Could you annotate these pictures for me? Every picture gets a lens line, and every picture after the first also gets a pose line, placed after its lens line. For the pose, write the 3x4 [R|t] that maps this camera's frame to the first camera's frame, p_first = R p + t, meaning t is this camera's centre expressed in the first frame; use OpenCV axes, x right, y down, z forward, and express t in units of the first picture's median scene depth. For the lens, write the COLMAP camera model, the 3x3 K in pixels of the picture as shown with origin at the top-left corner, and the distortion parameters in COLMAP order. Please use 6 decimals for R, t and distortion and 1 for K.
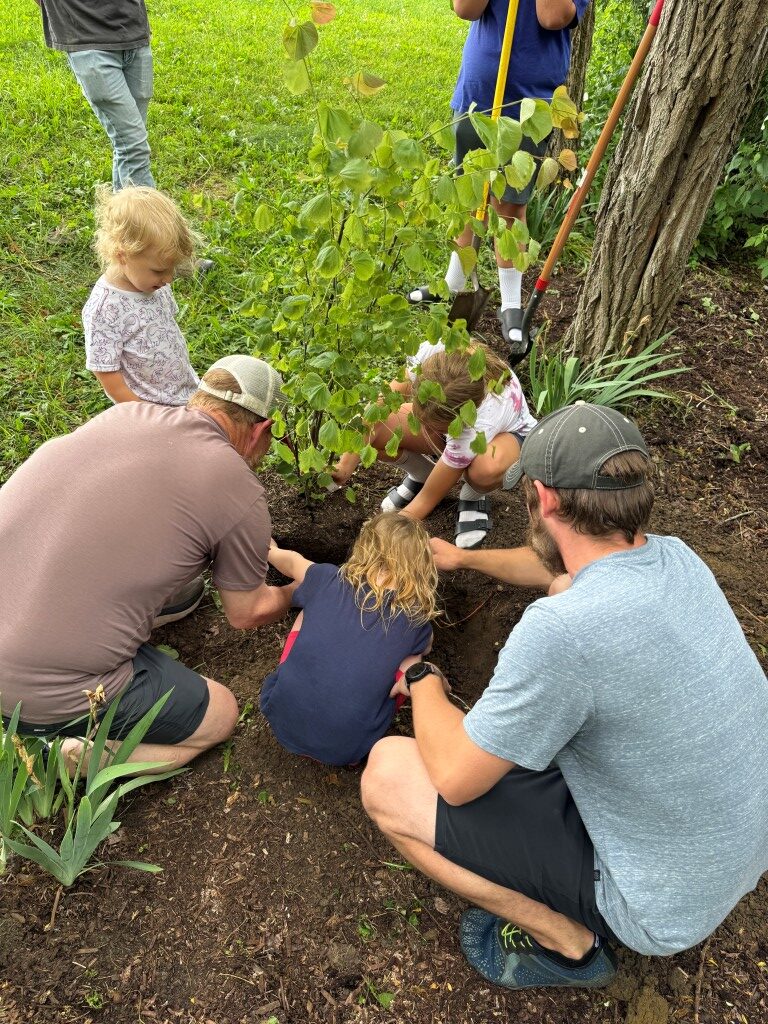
lens RADIAL K [[717.9, 0, 383.7], [0, 717.9, 513.7], [0, 0, 1]] dist [0.002506, -0.000447]
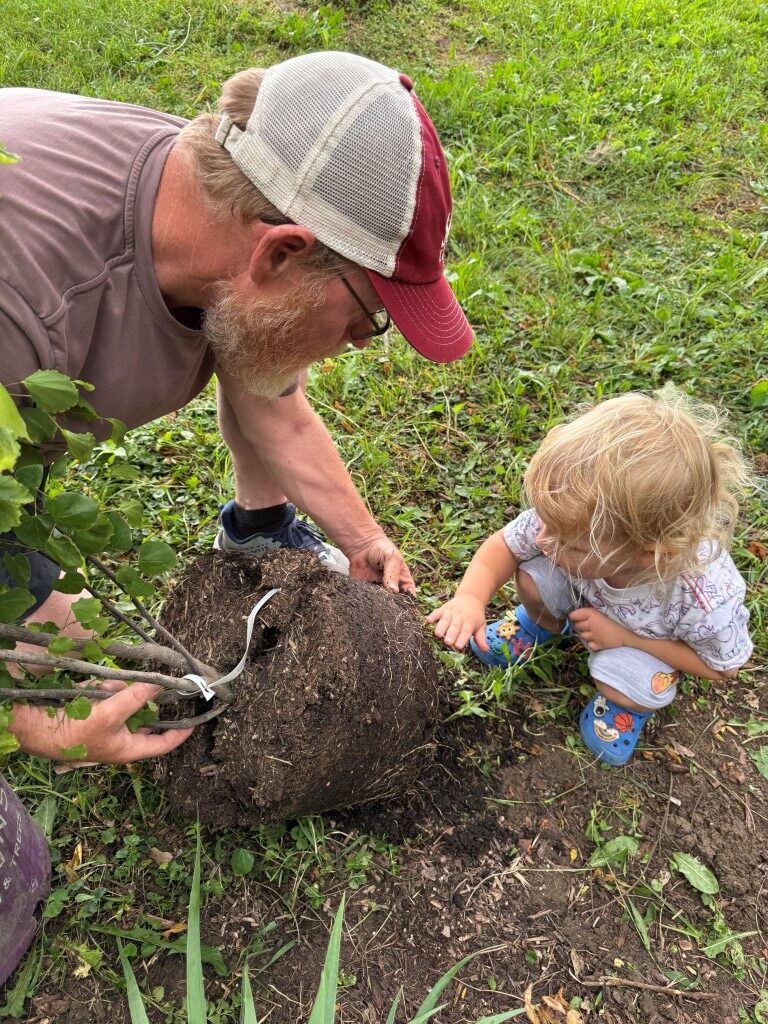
lens RADIAL K [[717.9, 0, 383.9], [0, 717.9, 511.3], [0, 0, 1]] dist [0.002506, -0.000447]
pose [[0.844935, 0.304021, -0.440063, -0.228471], [-0.297188, 0.950908, 0.086332, -0.027051], [0.444707, 0.057836, 0.893807, 0.277468]]
